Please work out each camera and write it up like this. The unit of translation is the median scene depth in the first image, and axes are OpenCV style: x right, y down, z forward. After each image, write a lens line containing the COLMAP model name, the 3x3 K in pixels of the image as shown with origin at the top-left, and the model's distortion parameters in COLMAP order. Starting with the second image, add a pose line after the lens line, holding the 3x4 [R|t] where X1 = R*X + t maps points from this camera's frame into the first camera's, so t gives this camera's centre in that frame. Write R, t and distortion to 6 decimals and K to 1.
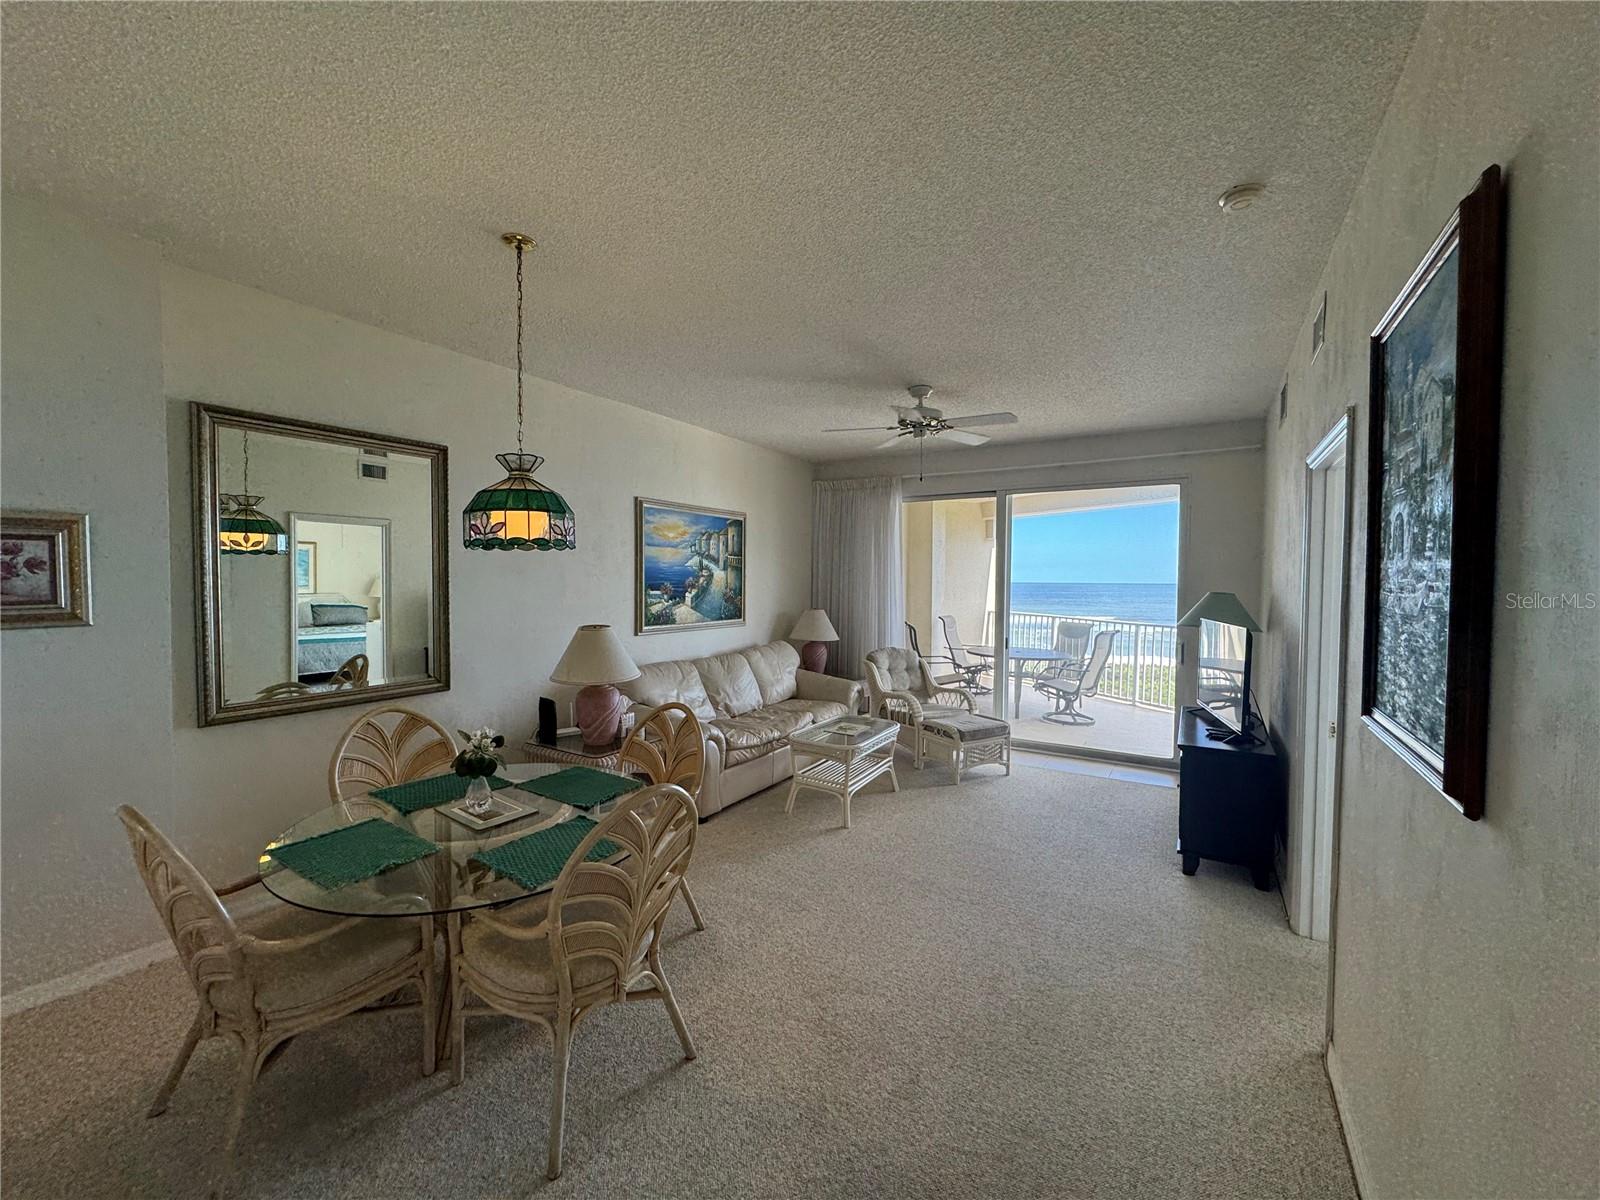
lens RADIAL K [[637.5, 0, 802.4], [0, 637.5, 596.2], [0, 0, 1]] dist [-0.001011, 0.000126]
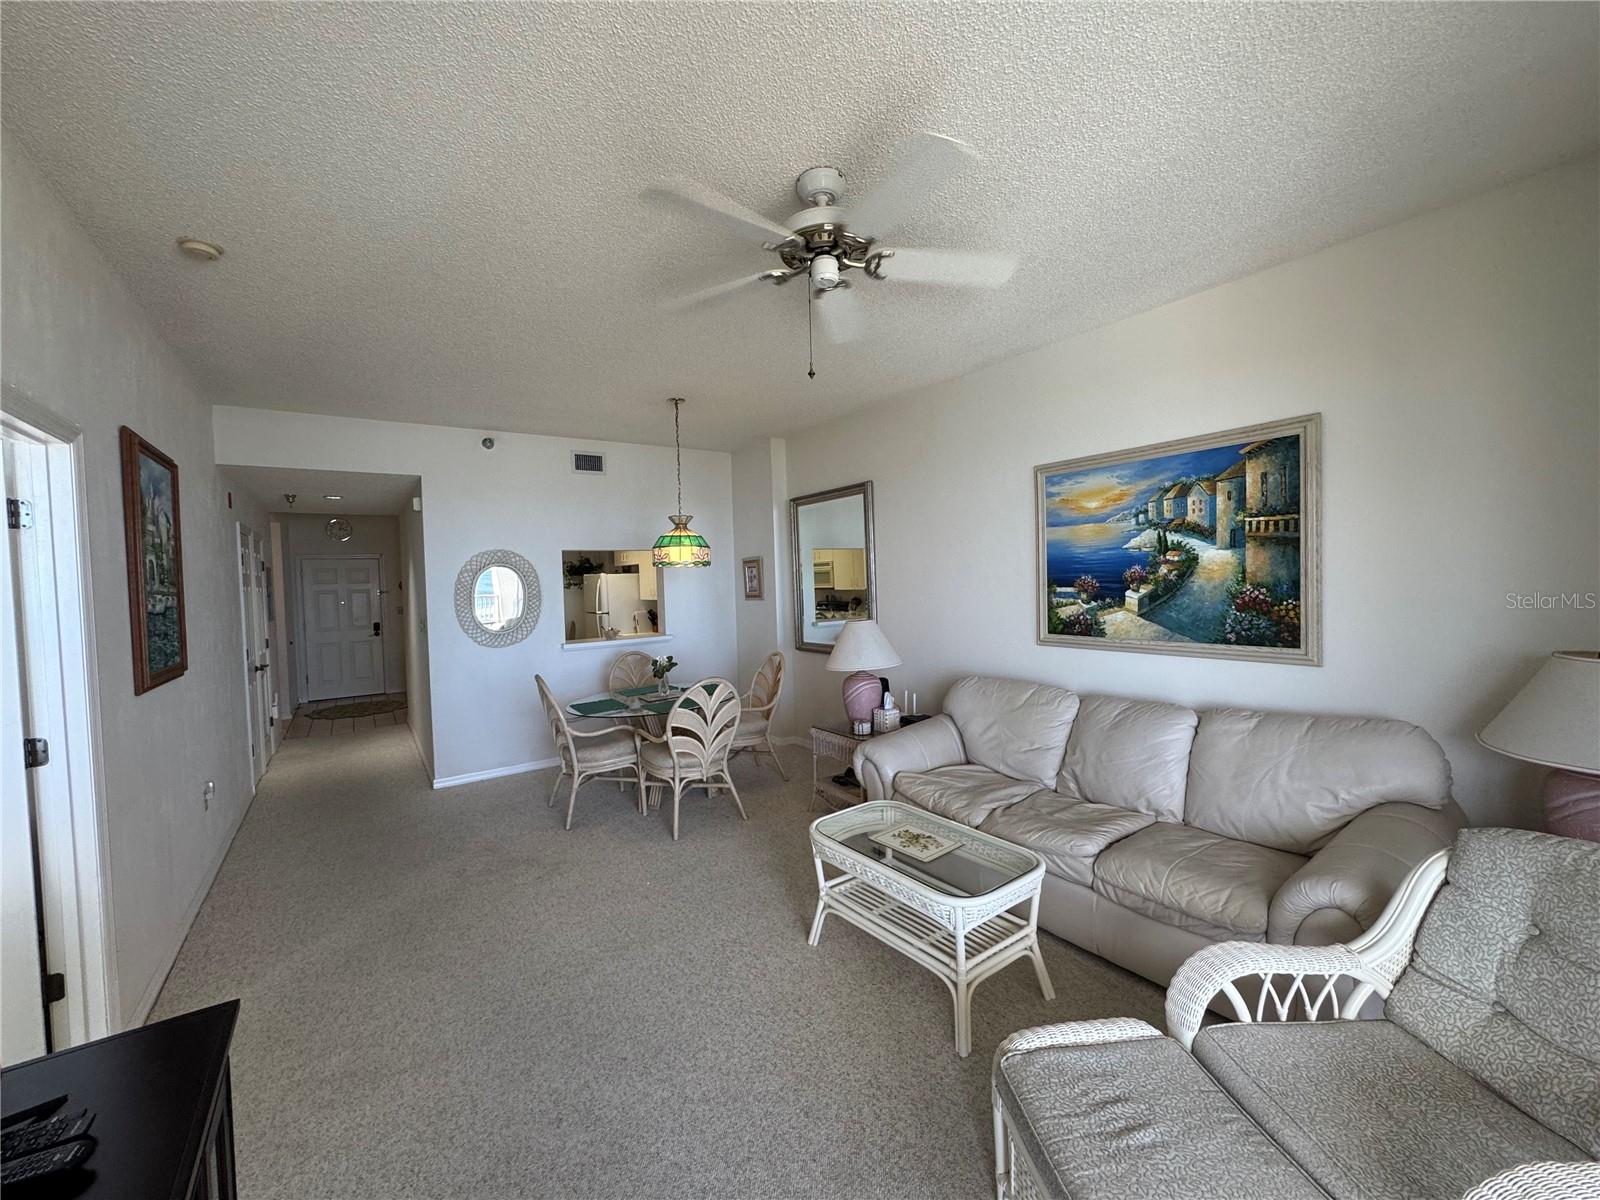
lens RADIAL K [[637.5, 0, 801.3], [0, 637.5, 603.0], [0, 0, 1]] dist [-0.001011, 0.000126]
pose [[-0.383795, 0.022249, -0.923150, 0.510939], [-0.012586, 0.999491, 0.029321, -0.007422], [0.923333, 0.022872, -0.383319, 0.925171]]
